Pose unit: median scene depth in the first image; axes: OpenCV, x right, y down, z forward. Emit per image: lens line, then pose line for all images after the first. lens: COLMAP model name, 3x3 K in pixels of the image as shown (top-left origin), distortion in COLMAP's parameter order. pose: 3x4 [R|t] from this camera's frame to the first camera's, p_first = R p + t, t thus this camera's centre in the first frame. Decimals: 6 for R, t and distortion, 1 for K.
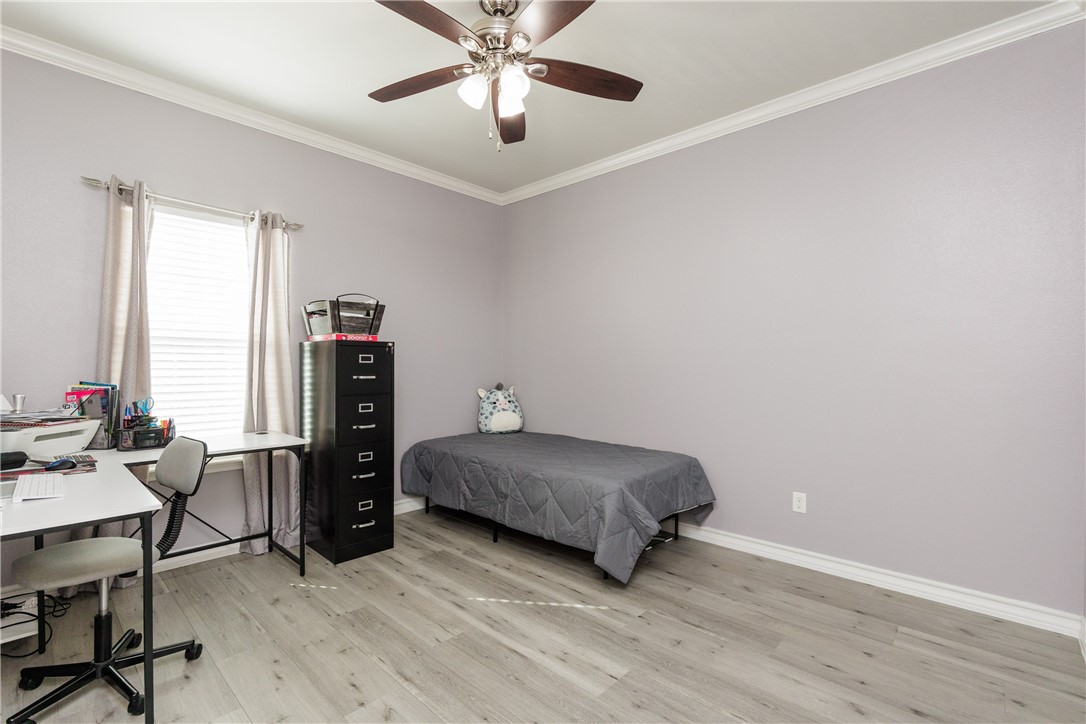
lens RADIAL K [[495.6, 0, 542.6], [0, 495.6, 363.4], [0, 0, 1]] dist [-0.012727, 0.001337]
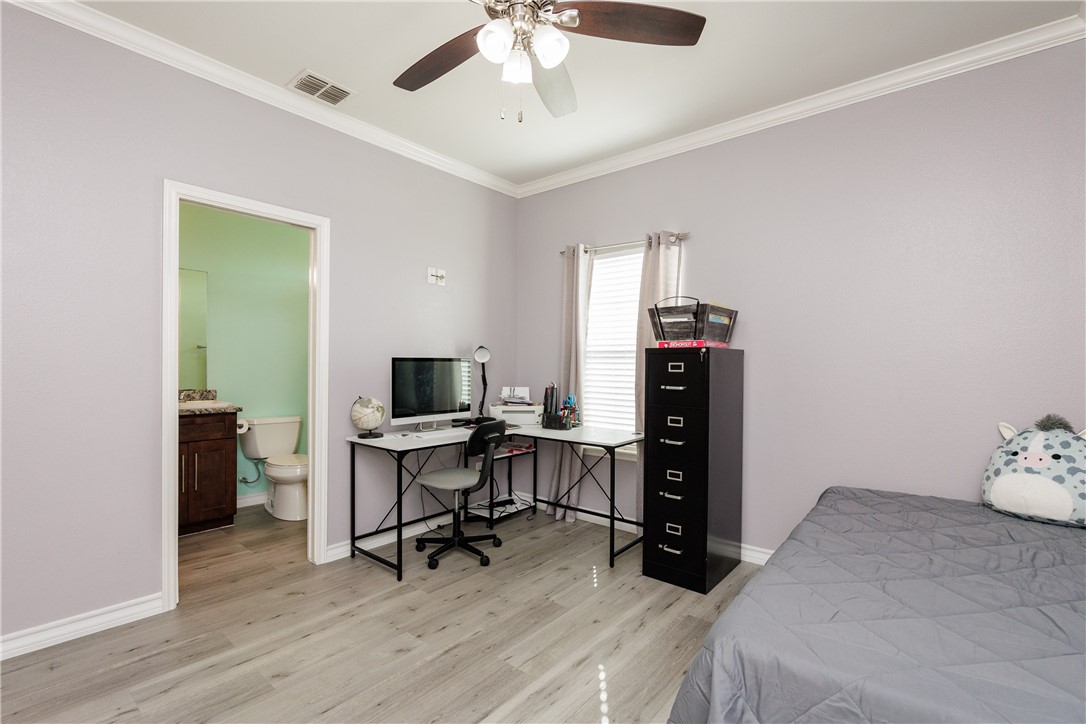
lens RADIAL K [[495.6, 0, 542.7], [0, 495.6, 364.2], [0, 0, 1]] dist [-0.012727, 0.001337]
pose [[0.044567, -0.005743, -0.998990, 0.539353], [-0.002341, 0.999980, -0.005853, -0.009203], [0.999004, 0.002600, 0.044552, 0.719478]]
